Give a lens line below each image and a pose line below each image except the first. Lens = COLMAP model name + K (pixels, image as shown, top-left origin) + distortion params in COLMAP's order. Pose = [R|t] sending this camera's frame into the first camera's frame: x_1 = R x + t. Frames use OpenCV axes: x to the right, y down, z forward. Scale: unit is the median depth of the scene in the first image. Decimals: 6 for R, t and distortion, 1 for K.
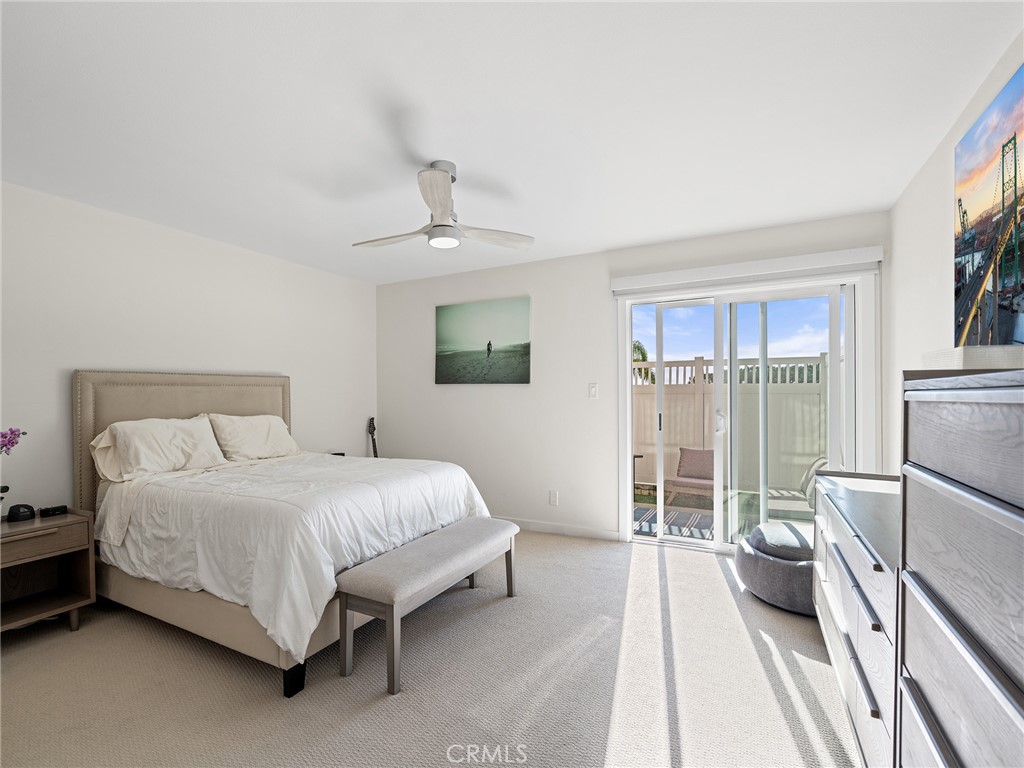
lens RADIAL K [[475.3, 0, 512.4], [0, 475.3, 391.2], [0, 0, 1]] dist [0.001786, 0.000384]
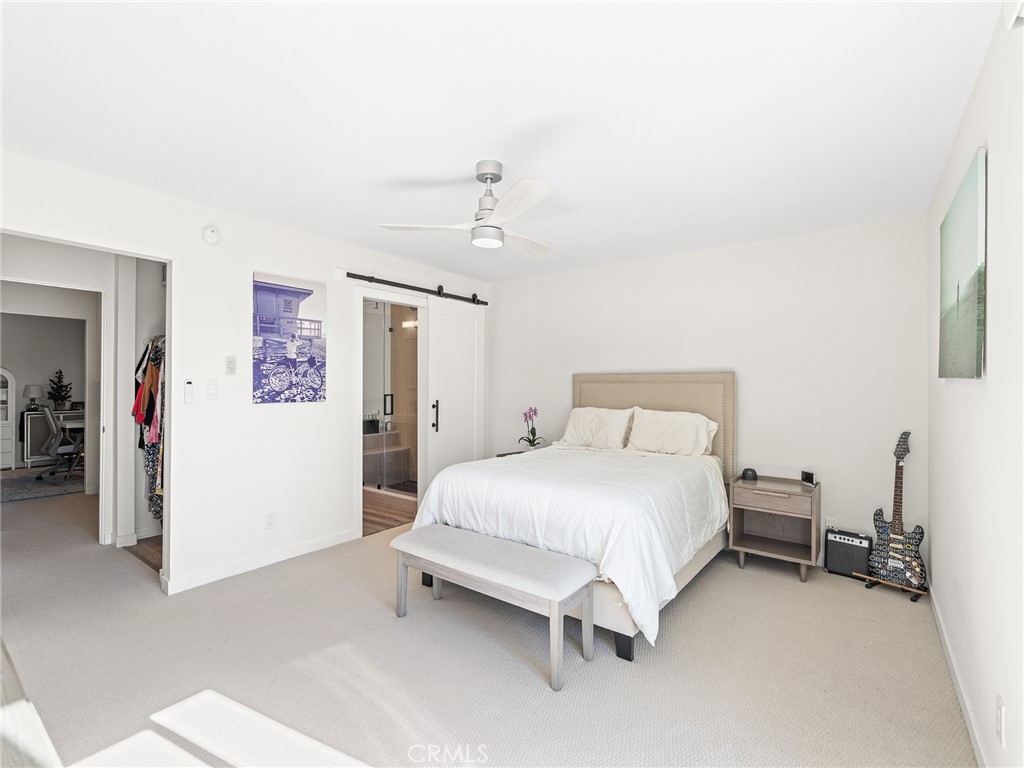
lens RADIAL K [[475.3, 0, 514.3], [0, 475.3, 380.1], [0, 0, 1]] dist [0.001786, 0.000384]
pose [[-0.168828, 0.005287, -0.985631, 0.714990], [0.004575, 0.999979, 0.004580, -0.031215], [0.985635, -0.003737, -0.168849, 1.069010]]
